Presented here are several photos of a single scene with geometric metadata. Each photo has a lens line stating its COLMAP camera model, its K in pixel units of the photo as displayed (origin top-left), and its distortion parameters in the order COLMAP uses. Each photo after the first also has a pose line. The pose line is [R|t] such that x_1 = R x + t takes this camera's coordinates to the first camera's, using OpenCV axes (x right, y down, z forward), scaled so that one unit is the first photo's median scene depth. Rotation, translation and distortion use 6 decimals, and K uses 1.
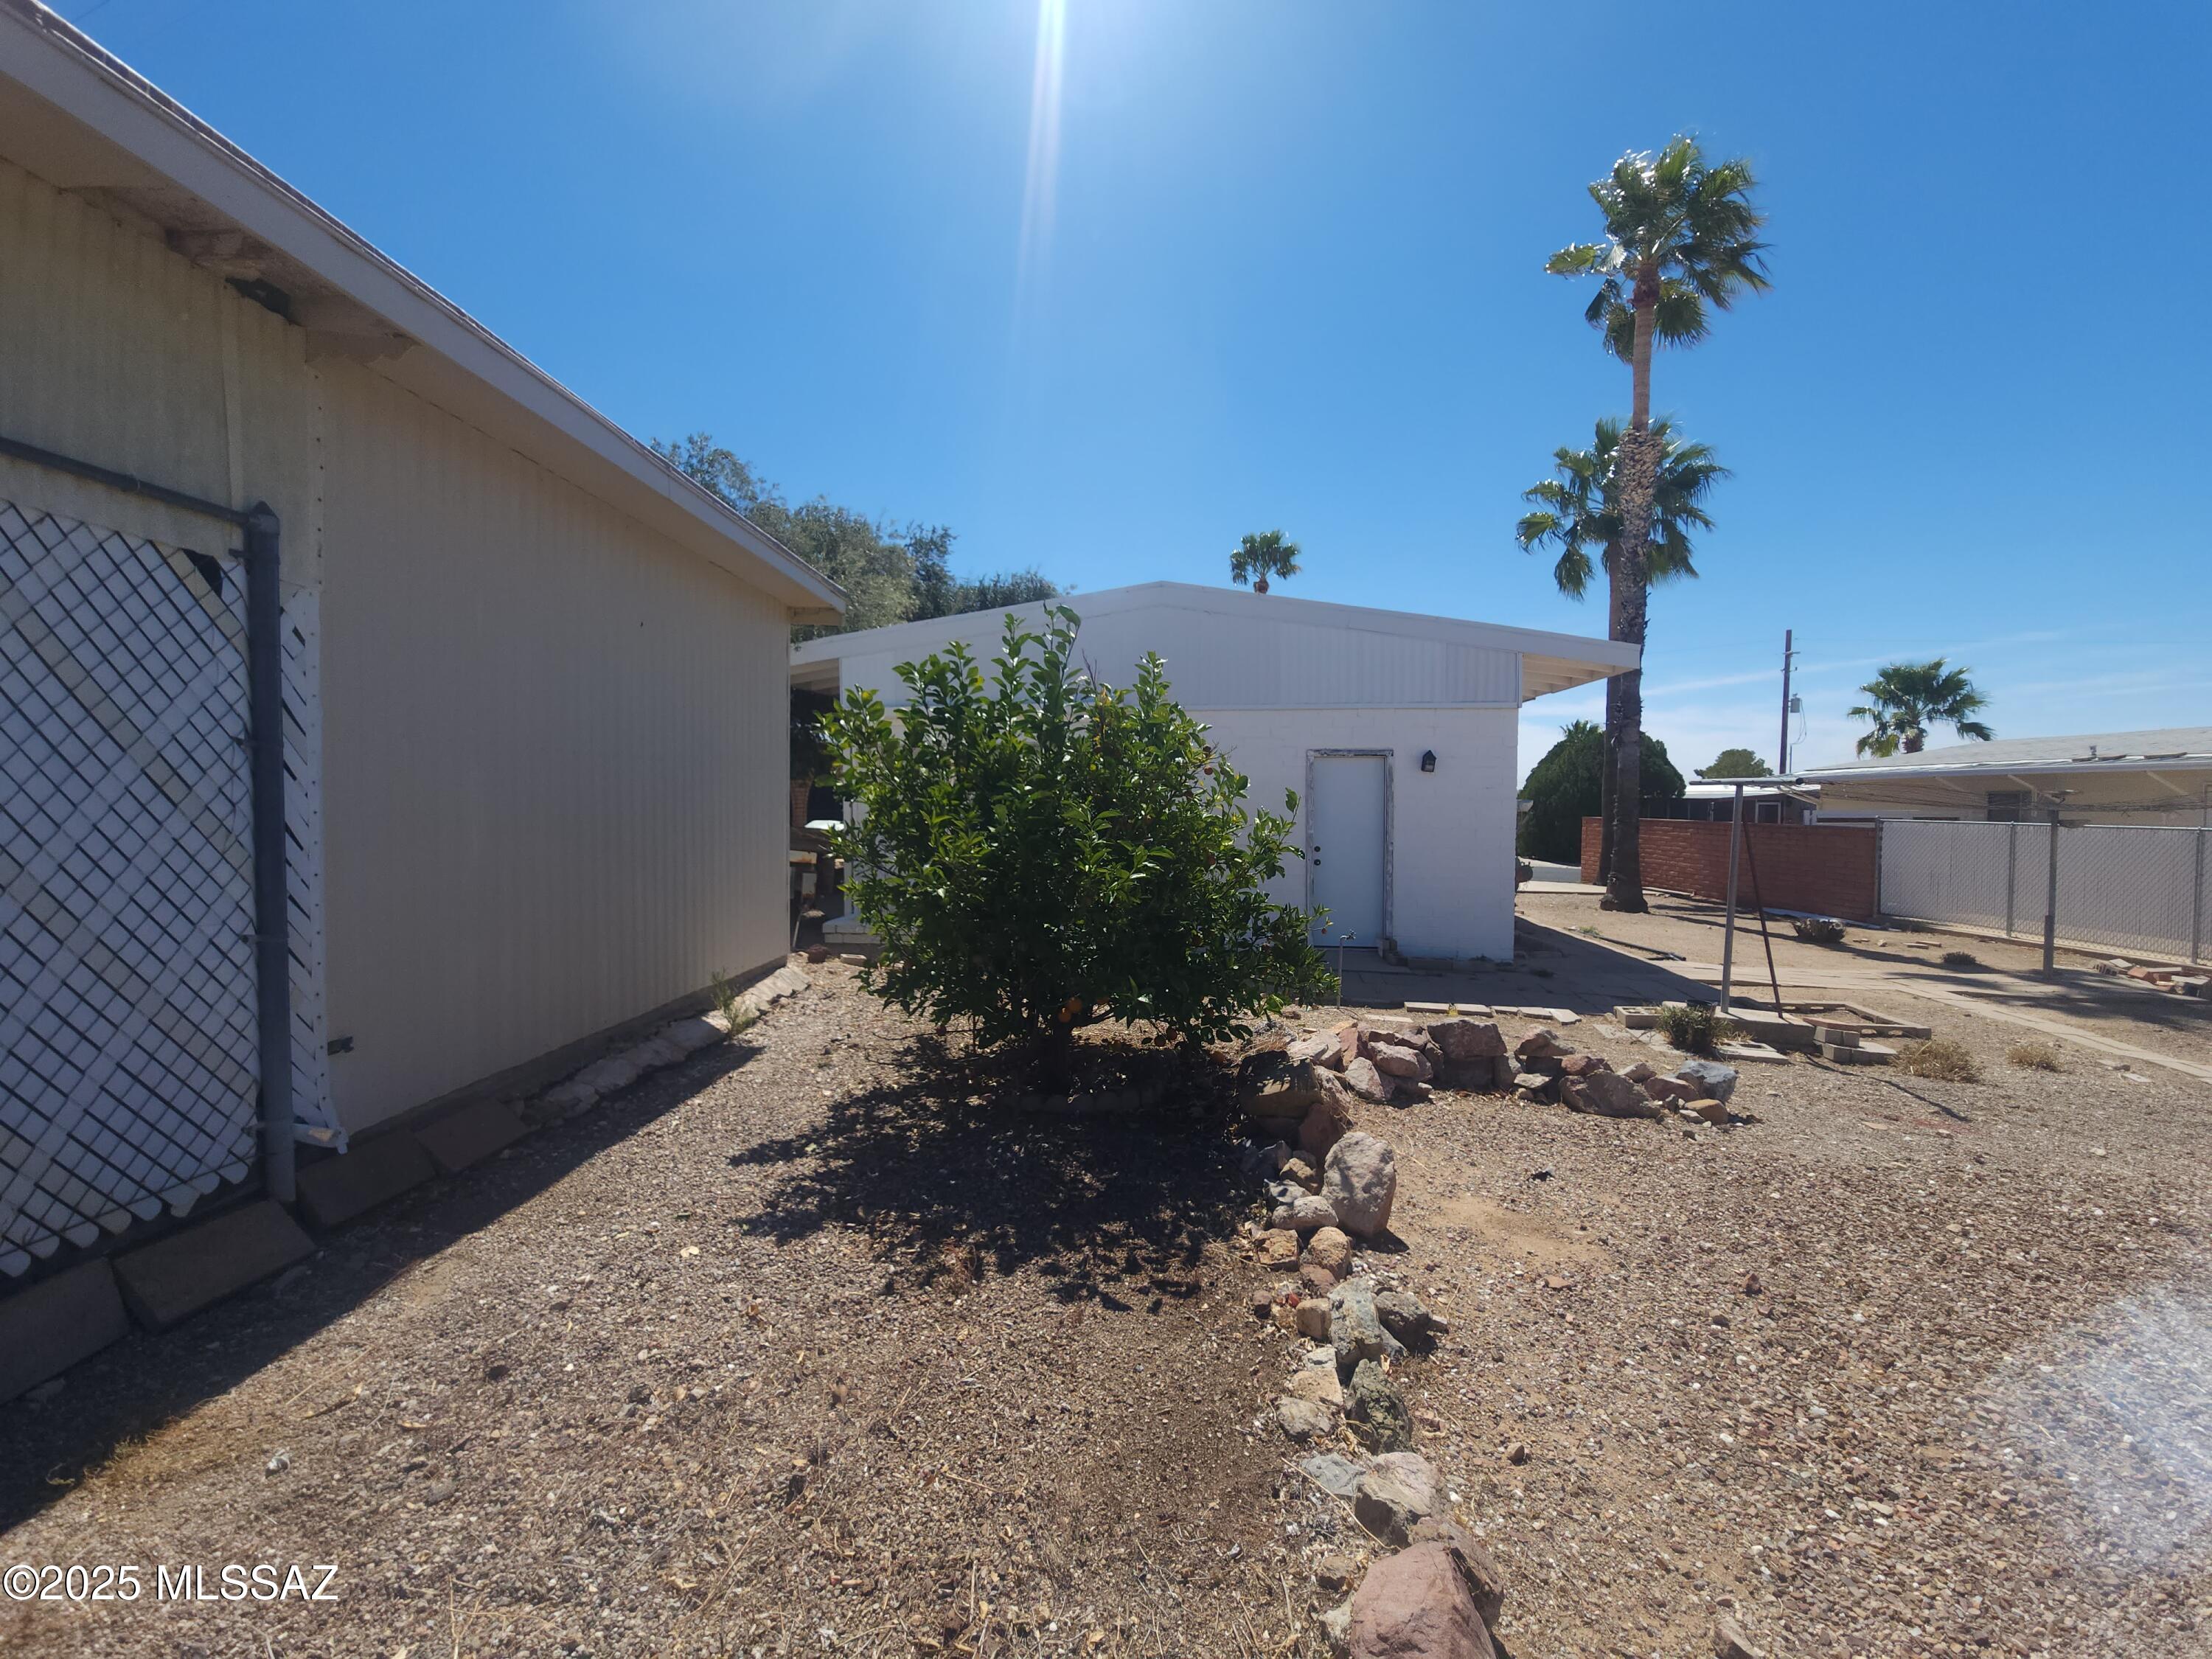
lens RADIAL K [[900.3, 0, 1107.6], [0, 900.3, 837.3], [0, 0, 1]] dist [-0.000005, -0.000070]
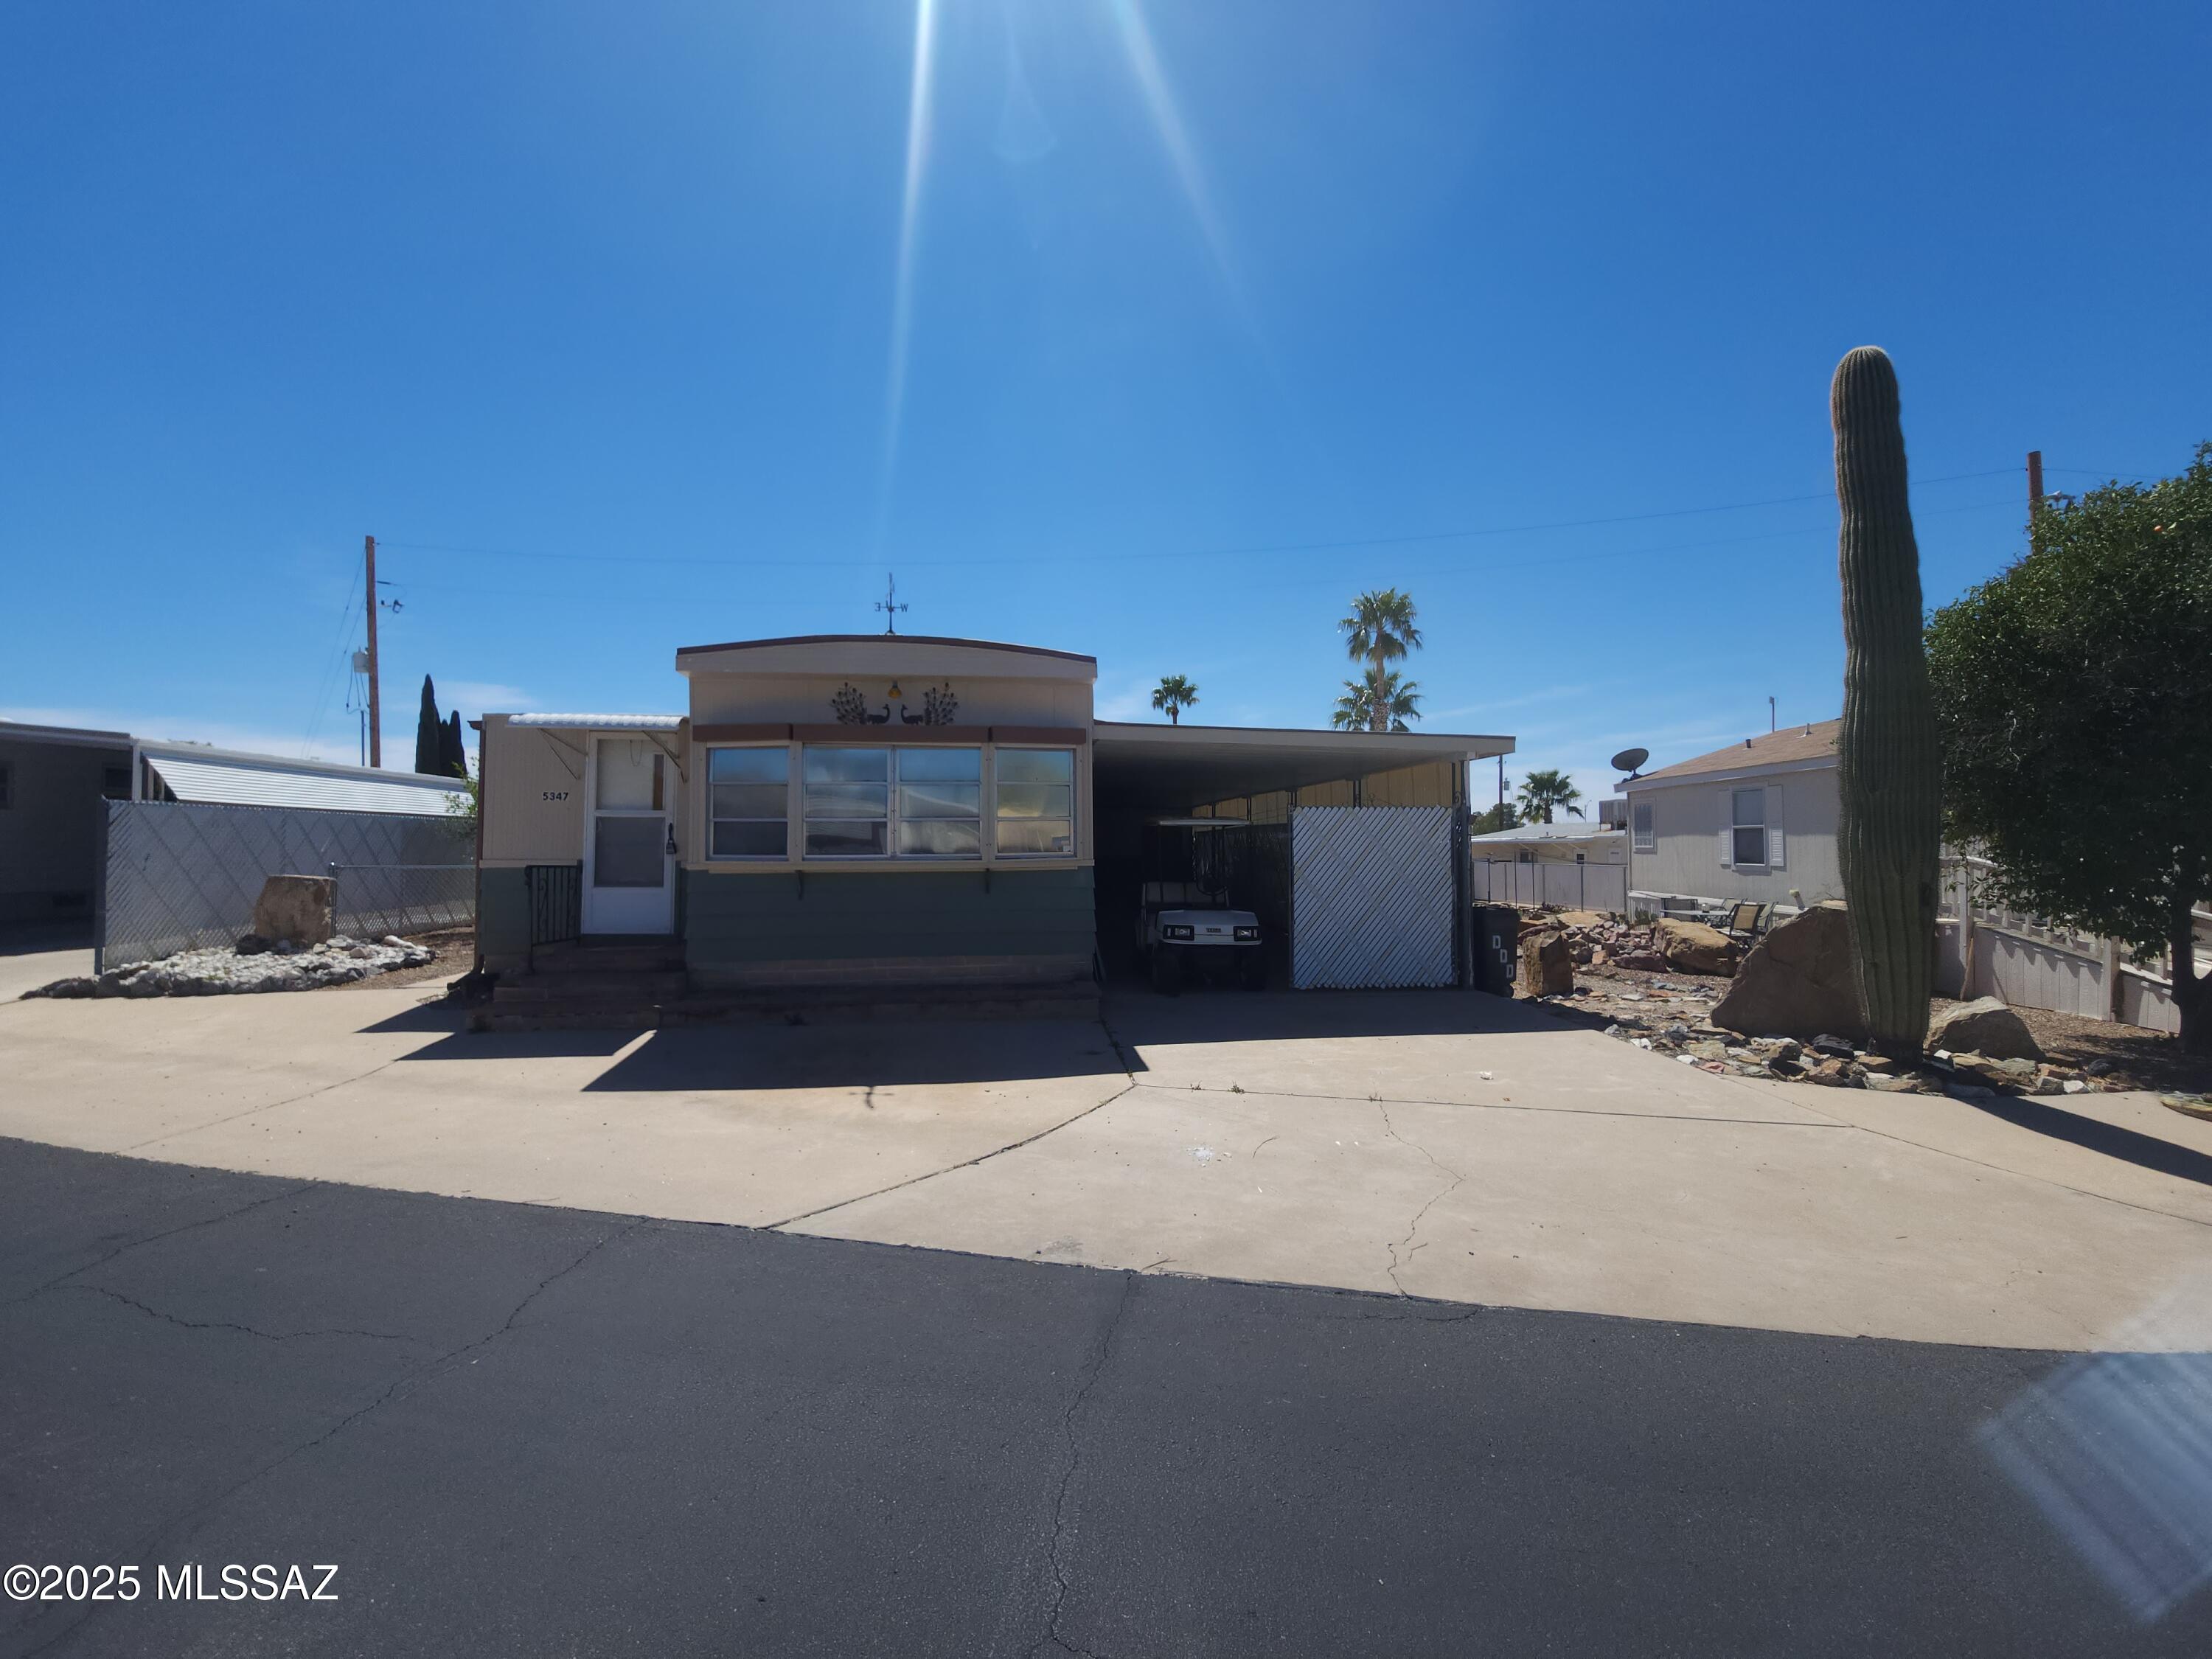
lens RADIAL K [[900.3, 0, 1105.3], [0, 900.3, 822.9], [0, 0, 1]] dist [-0.000005, -0.000070]
pose [[0.984553, 0.000639, 0.175083, -0.259306], [0.010971, 0.997803, -0.065334, 0.011009], [-0.174740, 0.066246, 0.982383, -0.575943]]
